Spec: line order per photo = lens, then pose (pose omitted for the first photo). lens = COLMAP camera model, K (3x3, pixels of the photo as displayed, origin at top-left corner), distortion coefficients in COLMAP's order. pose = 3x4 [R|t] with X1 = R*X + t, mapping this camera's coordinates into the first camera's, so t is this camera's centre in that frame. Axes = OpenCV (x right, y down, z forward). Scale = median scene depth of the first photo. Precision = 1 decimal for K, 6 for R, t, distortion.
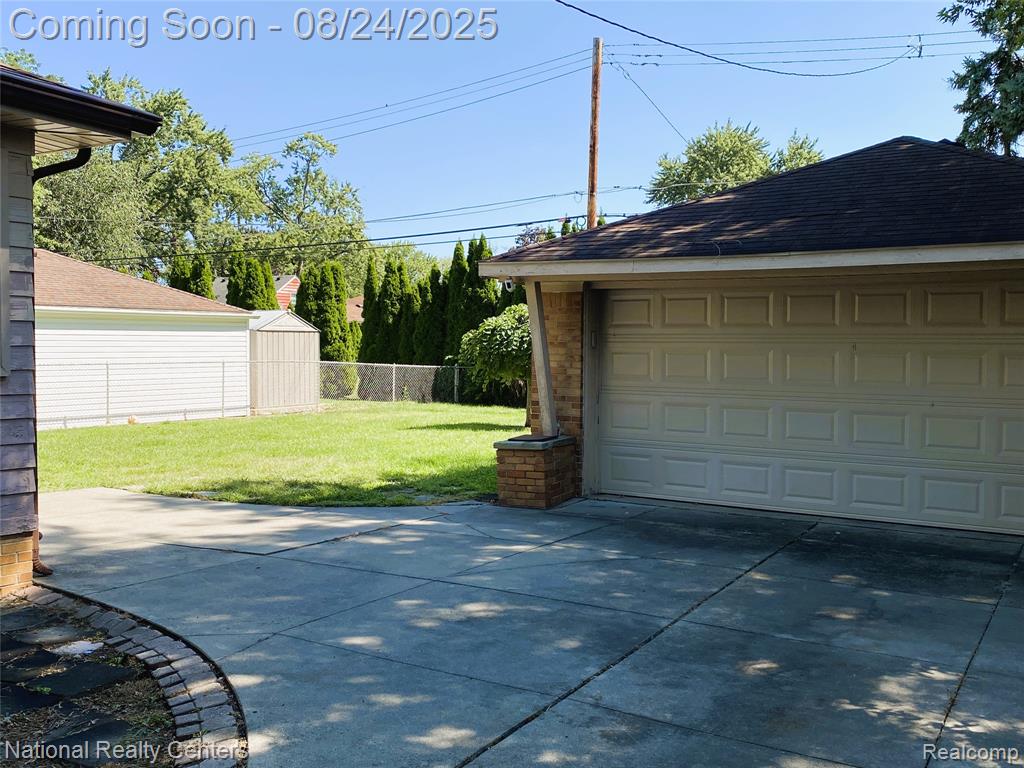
lens RADIAL K [[1009.0, 0, 510.2], [0, 1009.0, 389.1], [0, 0, 1]] dist [0.035160, 0.000000]
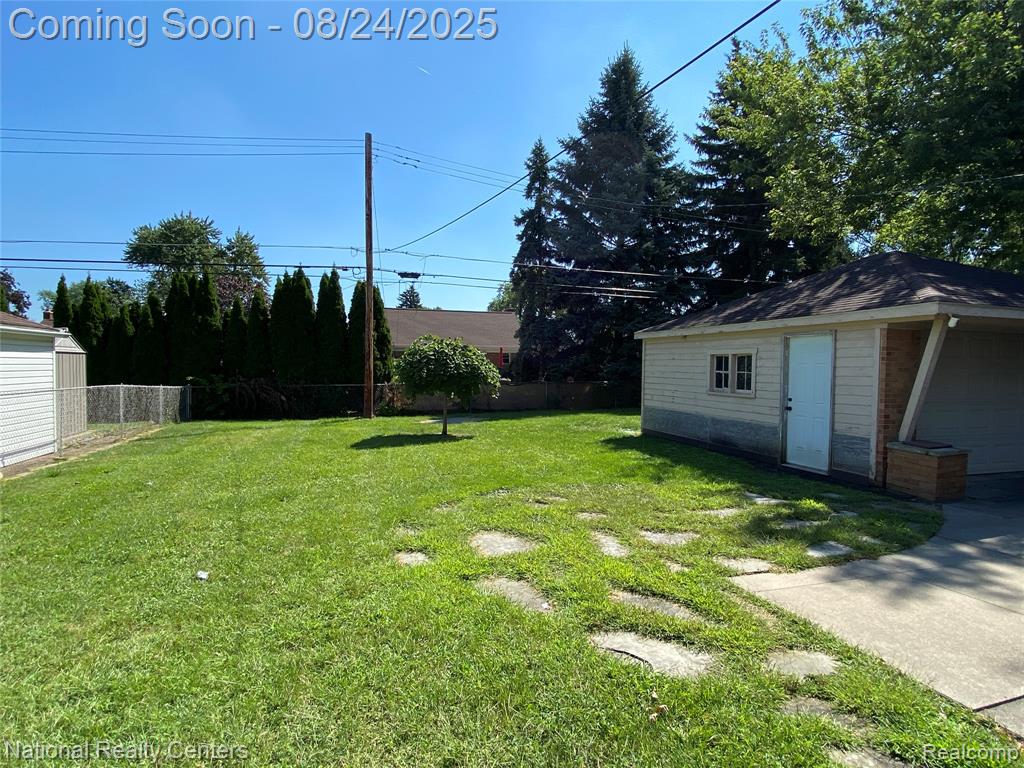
lens RADIAL K [[562.7, 0, 502.6], [0, 562.7, 387.7], [0, 0, 1]] dist [0.026170, -0.014593]
pose [[0.648688, -0.030897, 0.760427, -0.395671], [0.032560, 0.999387, 0.012830, -0.022047], [-0.760358, 0.016436, 0.649297, 0.425322]]
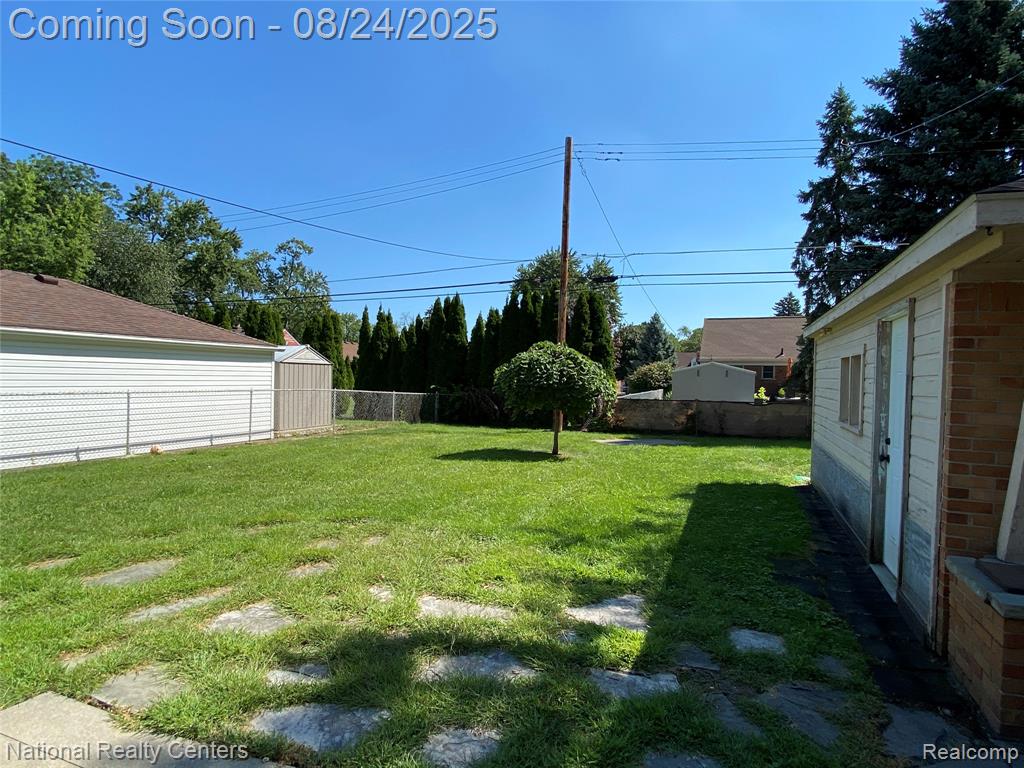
lens RADIAL K [[562.7, 0, 513.7], [0, 562.7, 381.1], [0, 0, 1]] dist [0.026170, -0.014593]
pose [[0.981132, 0.011184, 0.193014, -0.124327], [-0.004038, 0.999293, -0.037374, -0.015070], [-0.193295, 0.035890, 0.980484, 0.351107]]
